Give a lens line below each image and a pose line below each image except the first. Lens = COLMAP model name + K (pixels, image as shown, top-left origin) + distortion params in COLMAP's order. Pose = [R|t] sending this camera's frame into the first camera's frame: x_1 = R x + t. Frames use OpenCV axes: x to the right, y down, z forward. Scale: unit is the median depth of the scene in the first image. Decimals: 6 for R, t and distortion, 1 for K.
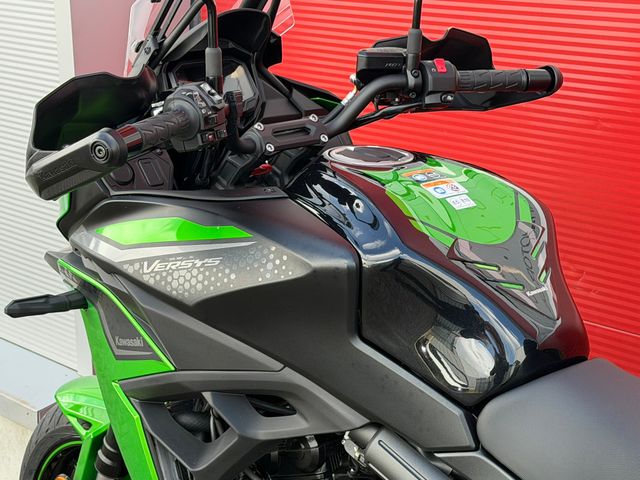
lens RADIAL K [[1365.8, 0, 321.8], [0, 1365.8, 256.0], [0, 0, 1]] dist [0.117844, 0.318275]
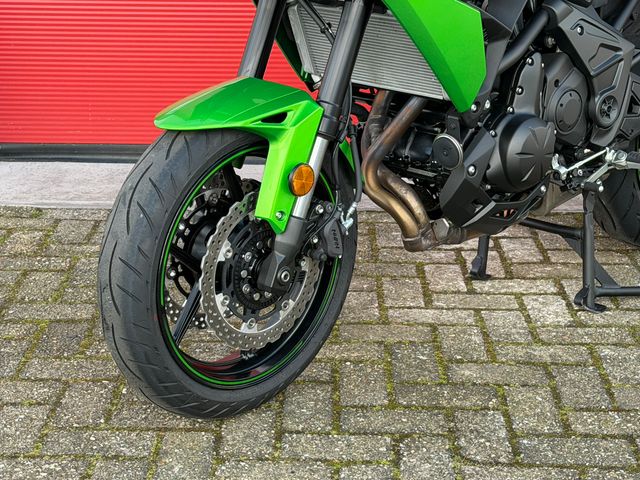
lens RADIAL K [[1356.2, 0, 315.8], [0, 1356.2, 256.4], [0, 0, 1]] dist [0.139352, 0.168344]
pose [[-0.001471, -0.316663, 0.948537, -1.534087], [0.265242, 0.914439, 0.305691, -0.112813], [-0.964181, 0.252042, 0.082647, 1.190195]]
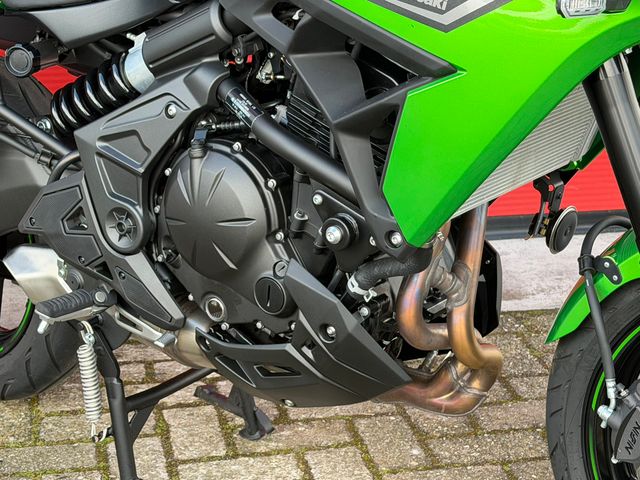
lens RADIAL K [[1365.8, 0, 321.8], [0, 1365.8, 256.0], [0, 0, 1]] dist [0.117844, 0.318275]
pose [[-0.208957, -0.311970, 0.926829, -0.930620], [0.261309, 0.895477, 0.360331, -0.059087], [-0.942366, 0.317483, -0.105595, 1.092006]]
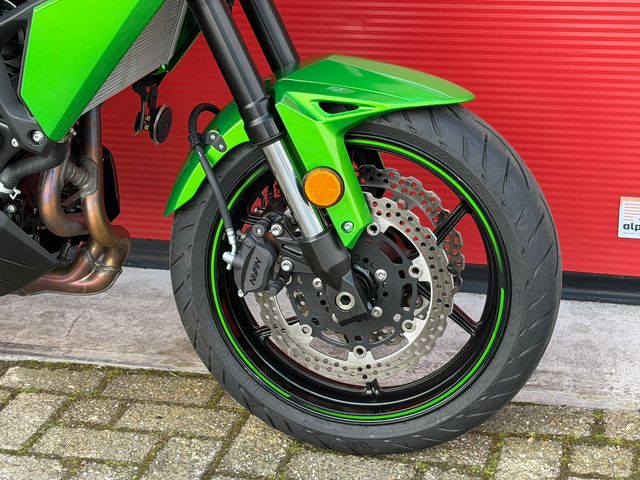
lens RADIAL K [[1356.2, 0, 315.8], [0, 1356.2, 256.4], [0, 0, 1]] dist [0.139352, 0.168344]
pose [[-0.542097, -0.281531, 0.791752, -1.087261], [0.250536, 0.845208, 0.472076, -0.100335], [-0.802099, 0.454273, -0.387651, 1.229115]]
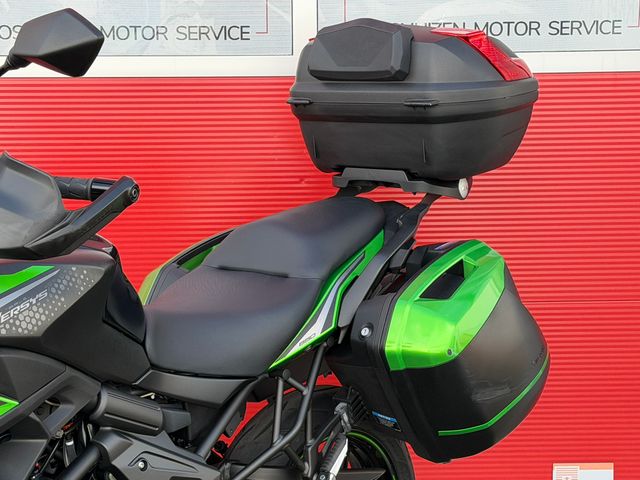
lens RADIAL K [[1356.2, 0, 315.8], [0, 1356.2, 256.4], [0, 0, 1]] dist [0.139352, 0.168344]
pose [[-0.069081, -0.138881, 0.987897, -1.279576], [0.275751, 0.949023, 0.152698, -0.145874], [-0.958744, 0.282962, -0.027263, 0.770097]]
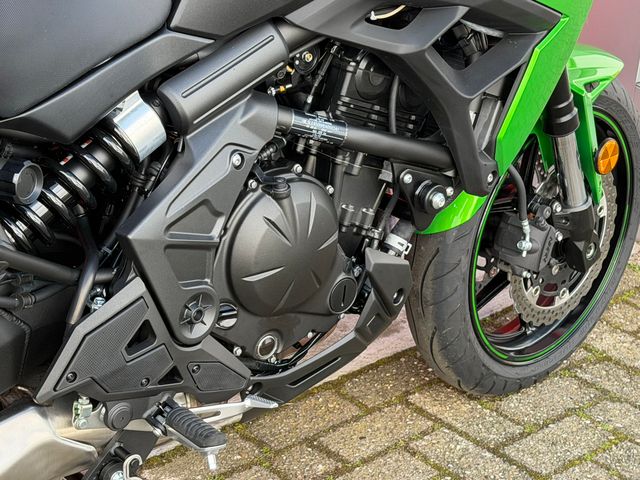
lens RADIAL K [[1356.2, 0, 315.8], [0, 1356.2, 256.4], [0, 0, 1]] dist [0.139352, 0.168344]
pose [[-0.998924, -0.037145, -0.027757, 0.070440], [-0.046327, 0.773493, 0.632109, -0.347126], [-0.002010, 0.632715, -0.774382, 1.811307]]
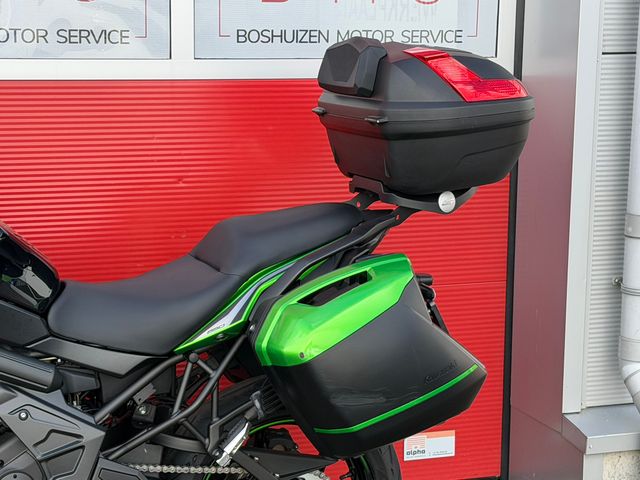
lens RADIAL K [[1356.2, 0, 315.8], [0, 1356.2, 256.4], [0, 0, 1]] dist [0.139352, 0.168344]
pose [[0.403845, -0.139250, 0.904168, -1.257098], [0.232532, 0.971512, 0.045761, 0.036281], [-0.884782, 0.191767, 0.424720, -0.084768]]
